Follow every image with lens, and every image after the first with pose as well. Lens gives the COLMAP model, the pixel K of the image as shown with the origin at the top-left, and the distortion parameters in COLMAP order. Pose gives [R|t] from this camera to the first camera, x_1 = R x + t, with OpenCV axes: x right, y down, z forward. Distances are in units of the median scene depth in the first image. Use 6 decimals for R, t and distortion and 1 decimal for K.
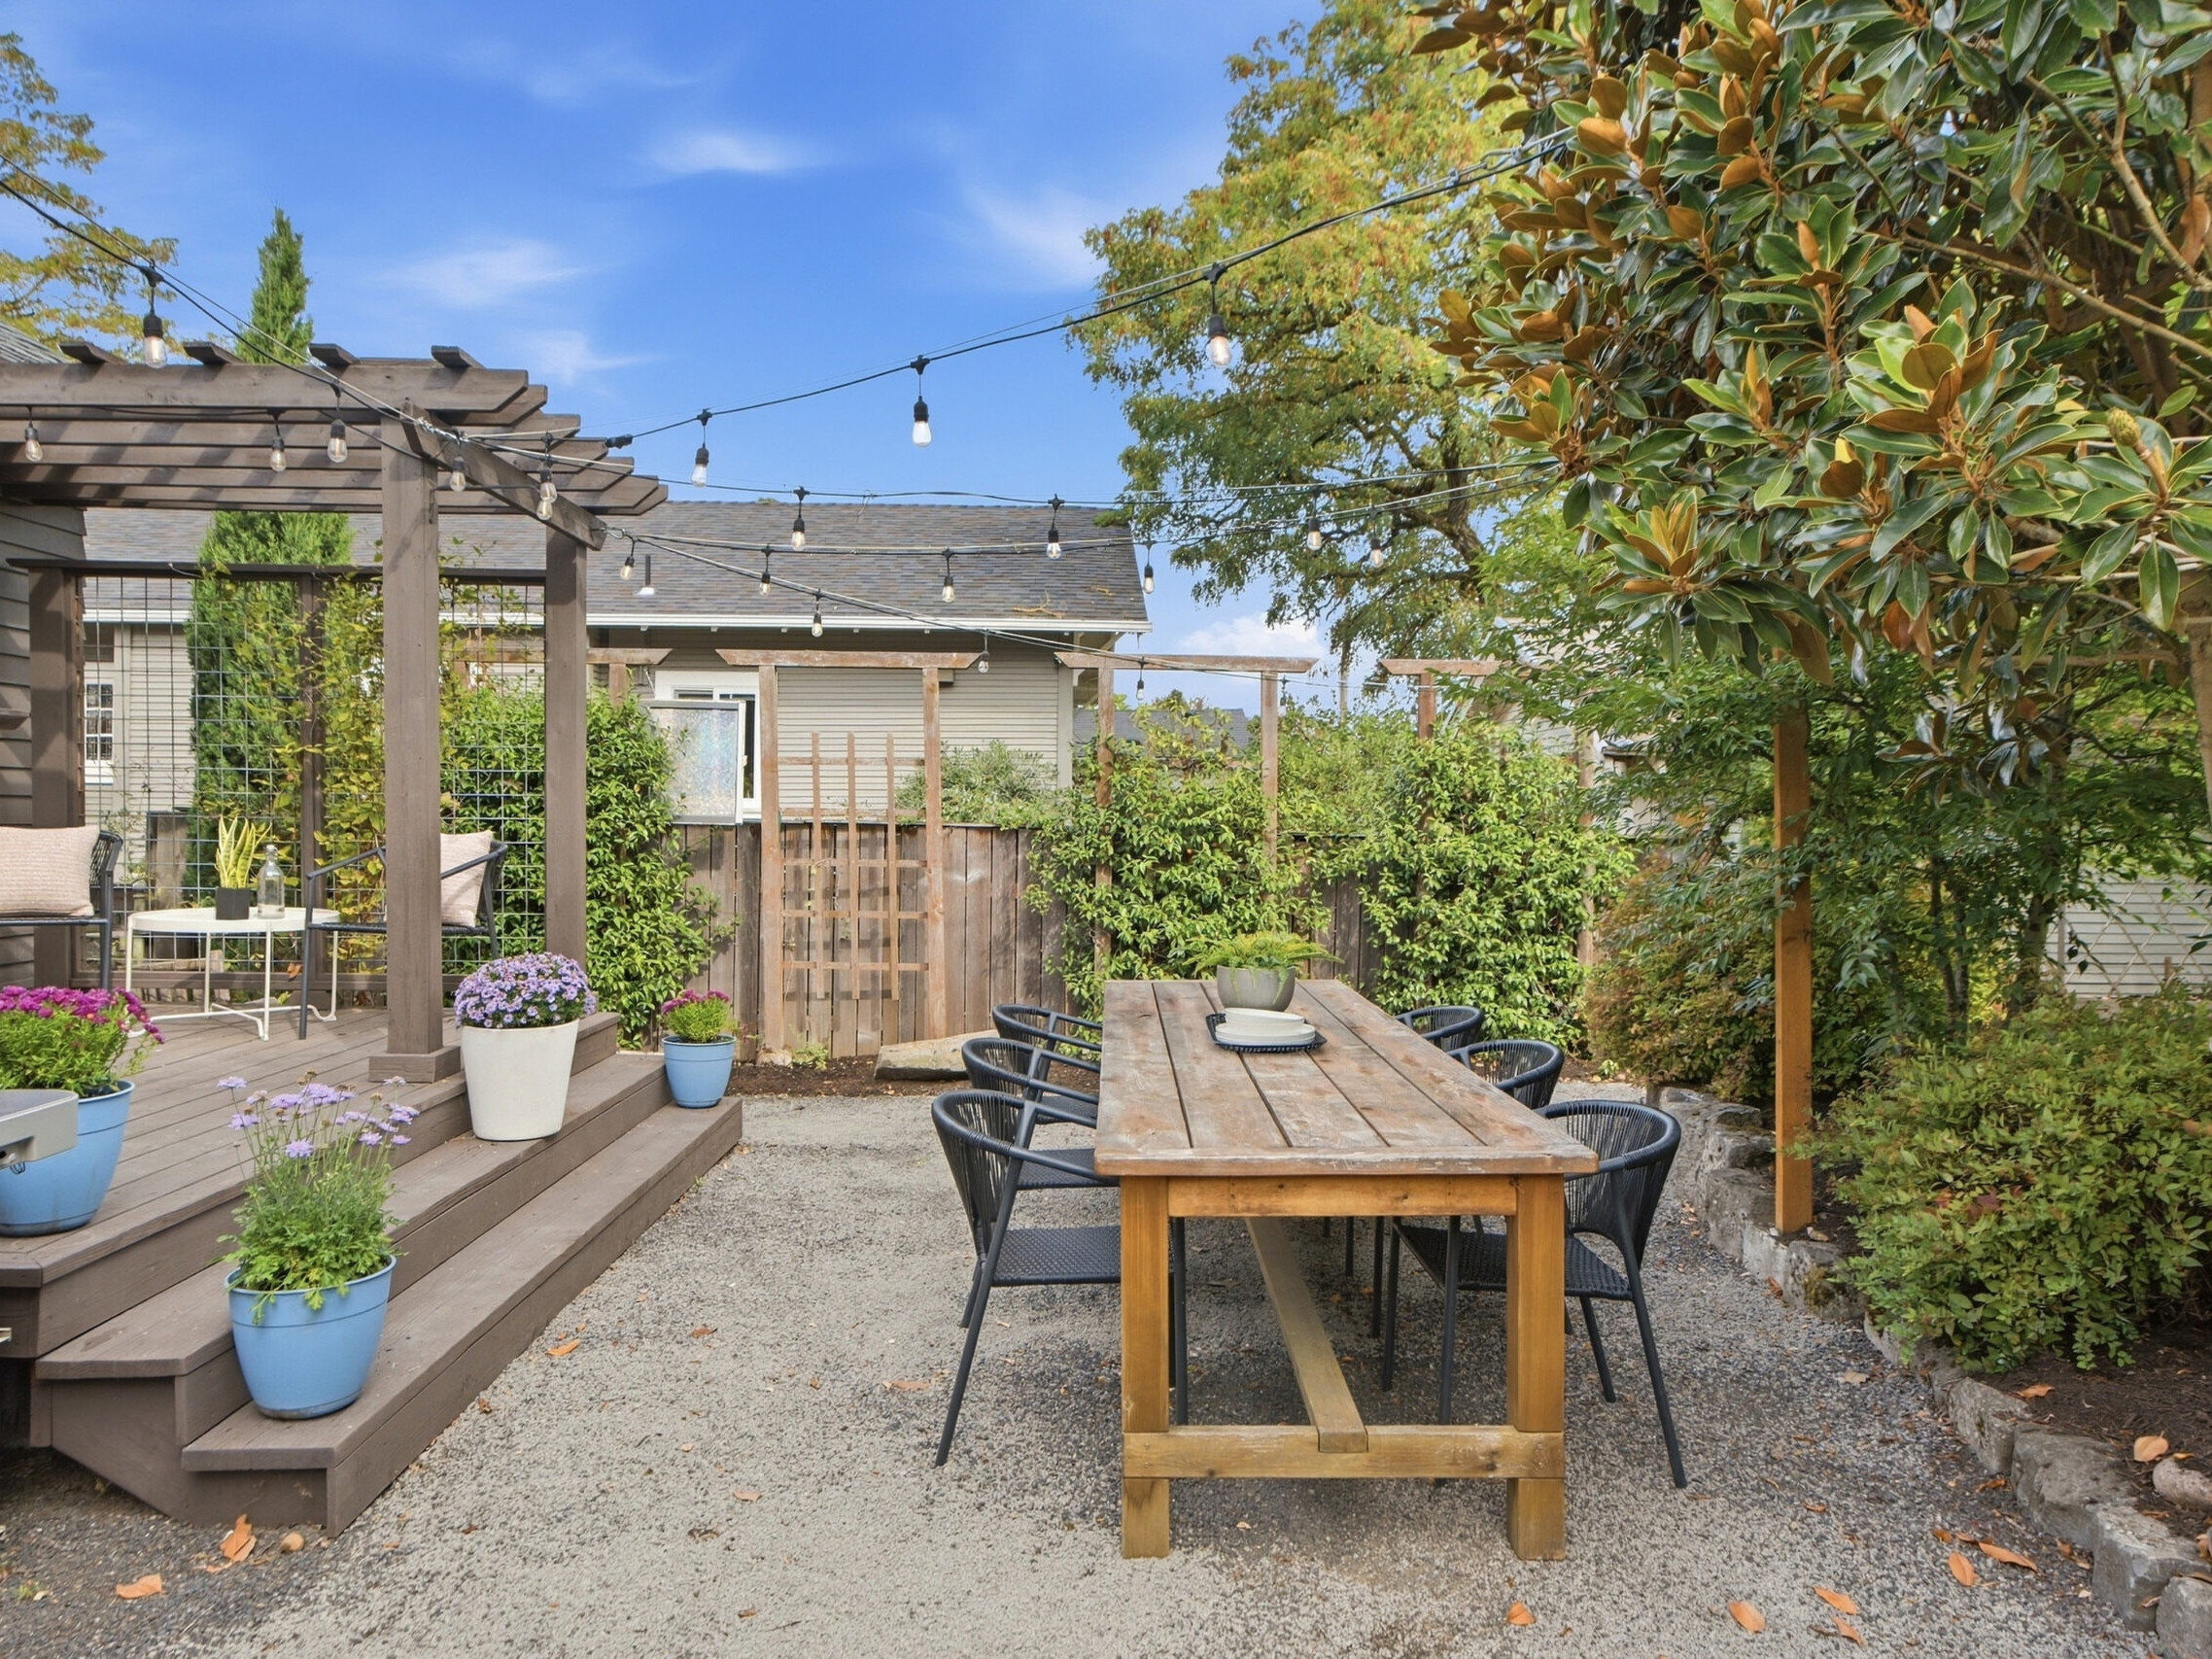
lens RADIAL K [[1606.0, 0, 1106.0], [0, 1606.0, 829.5], [0, 0, 1]] dist [-0.031148, 0.006012]
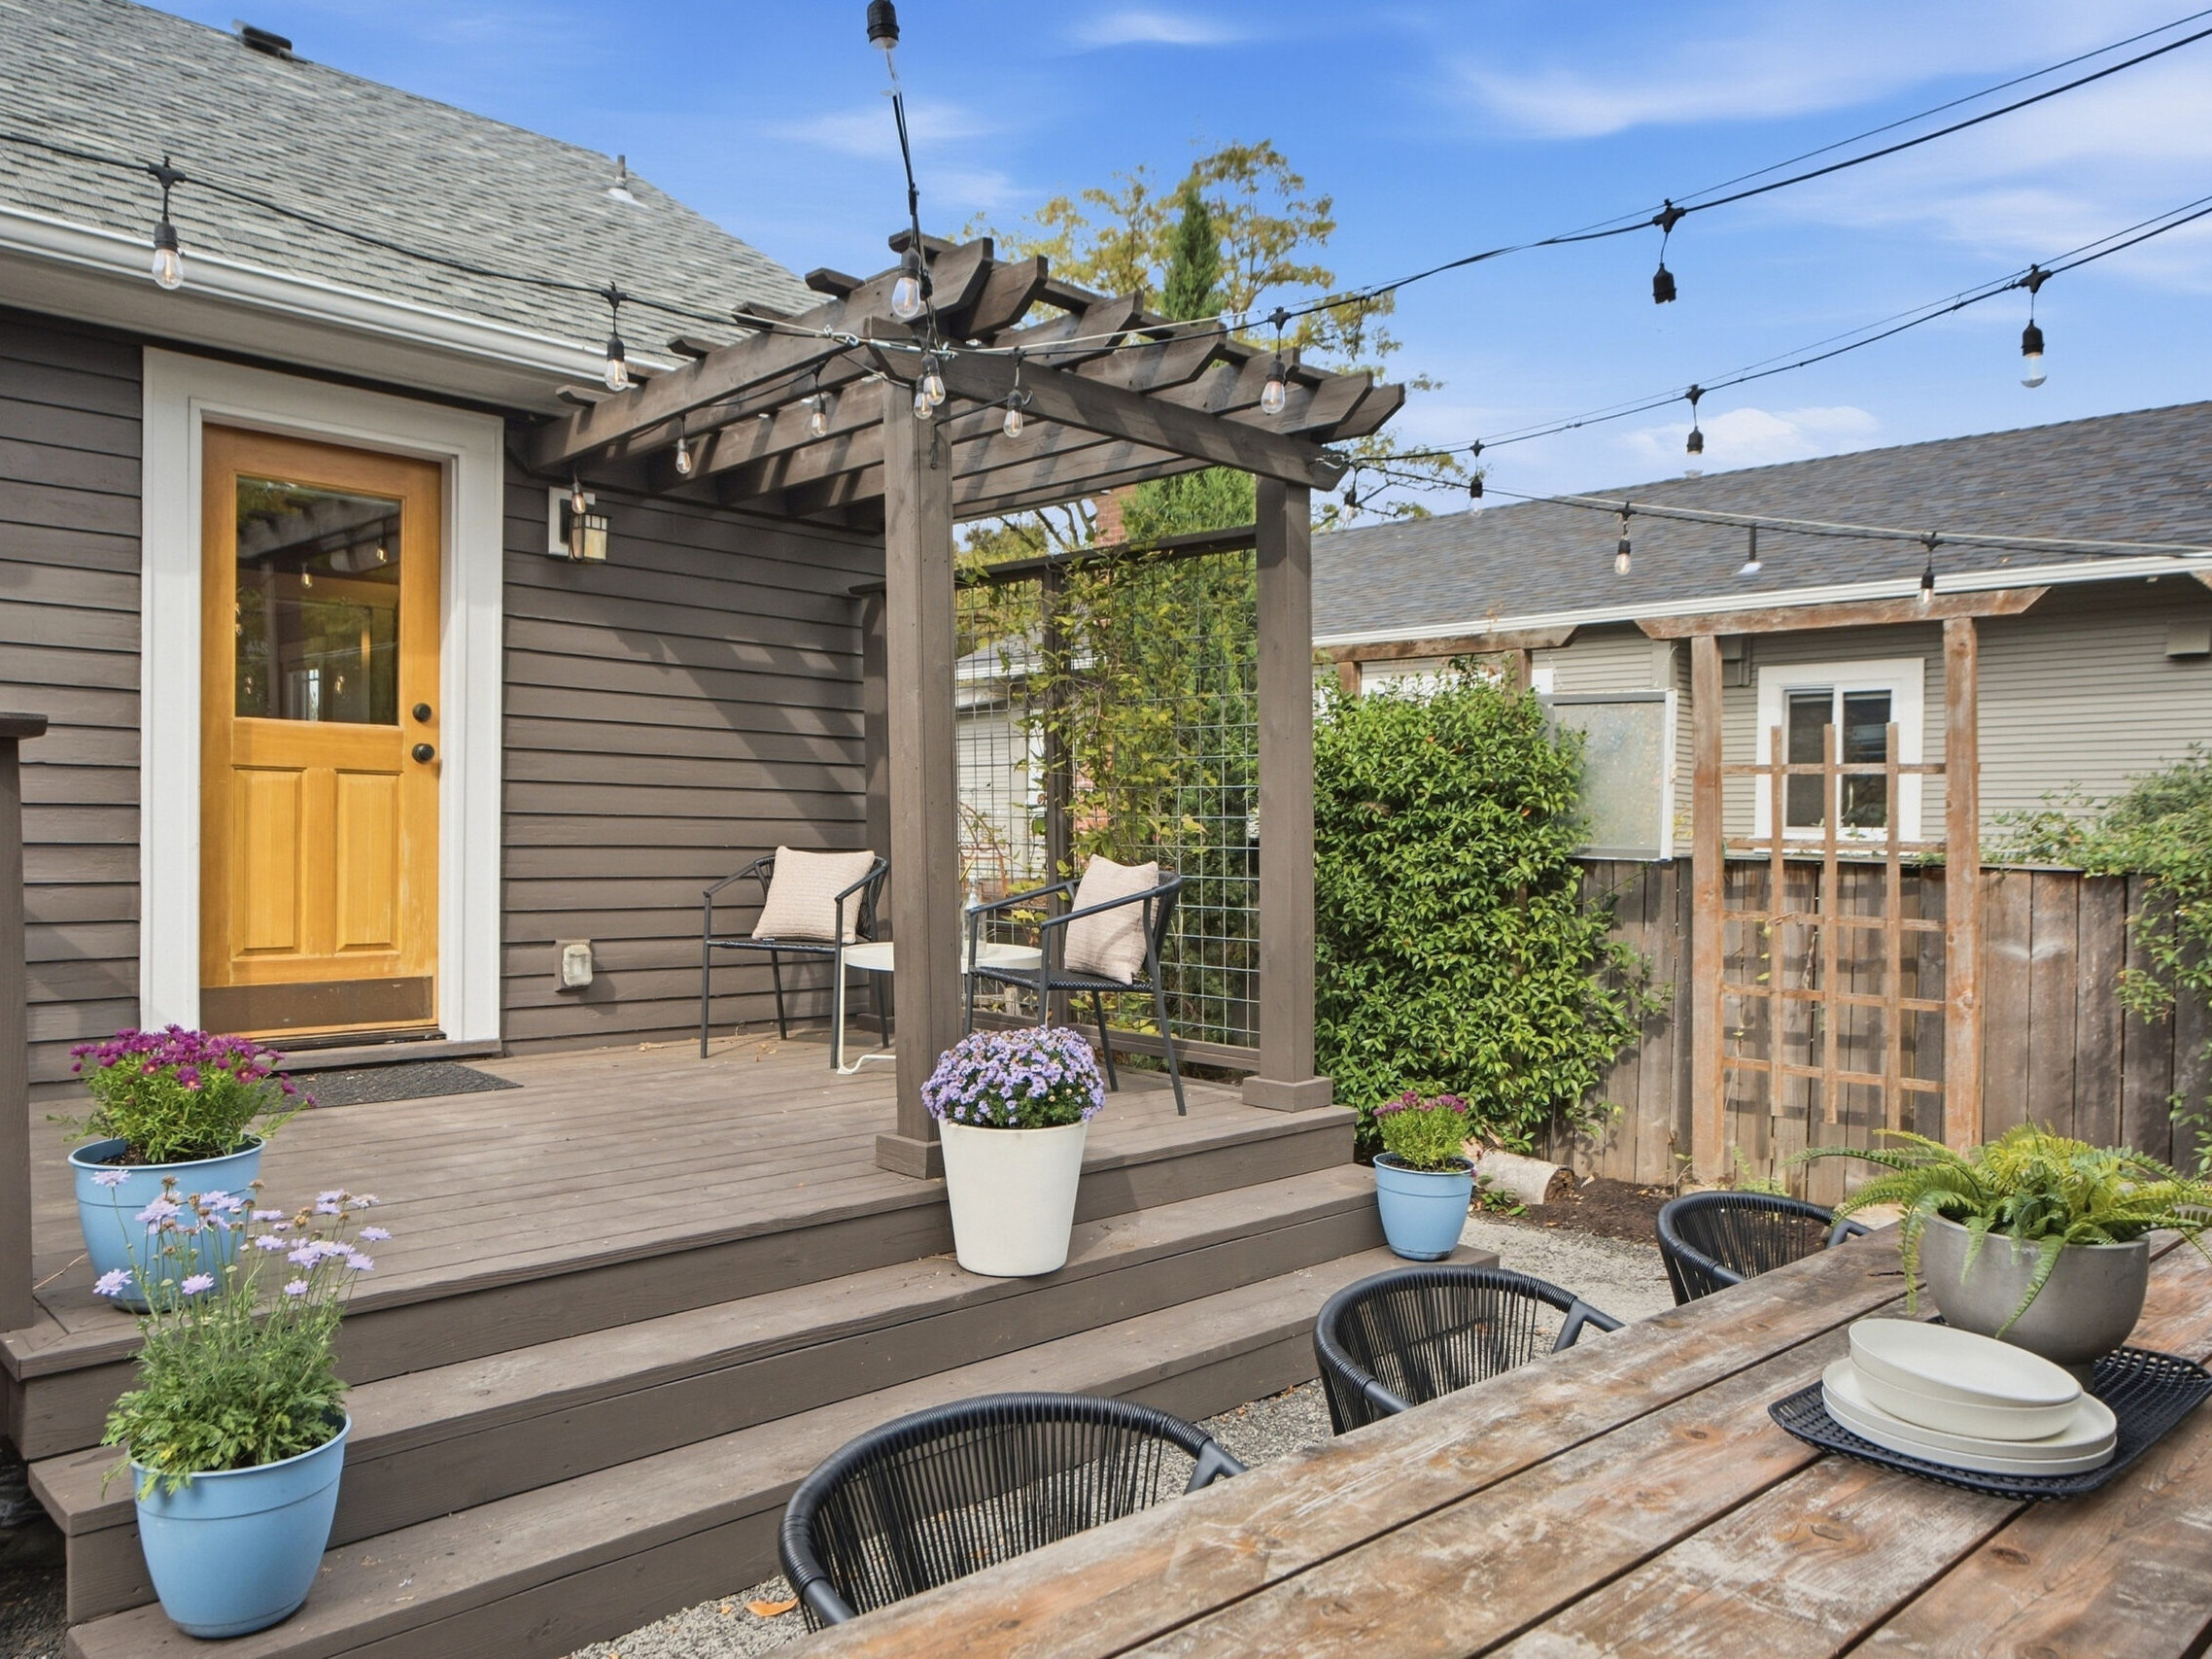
lens RADIAL K [[1606.0, 0, 1106.0], [0, 1606.0, 829.5], [0, 0, 1]] dist [-0.031148, 0.006012]
pose [[0.661607, 0.001349, -0.749849, 0.148286], [-0.016503, 0.999782, -0.012763, -0.003843], [0.749669, 0.020819, 0.661486, 0.346558]]
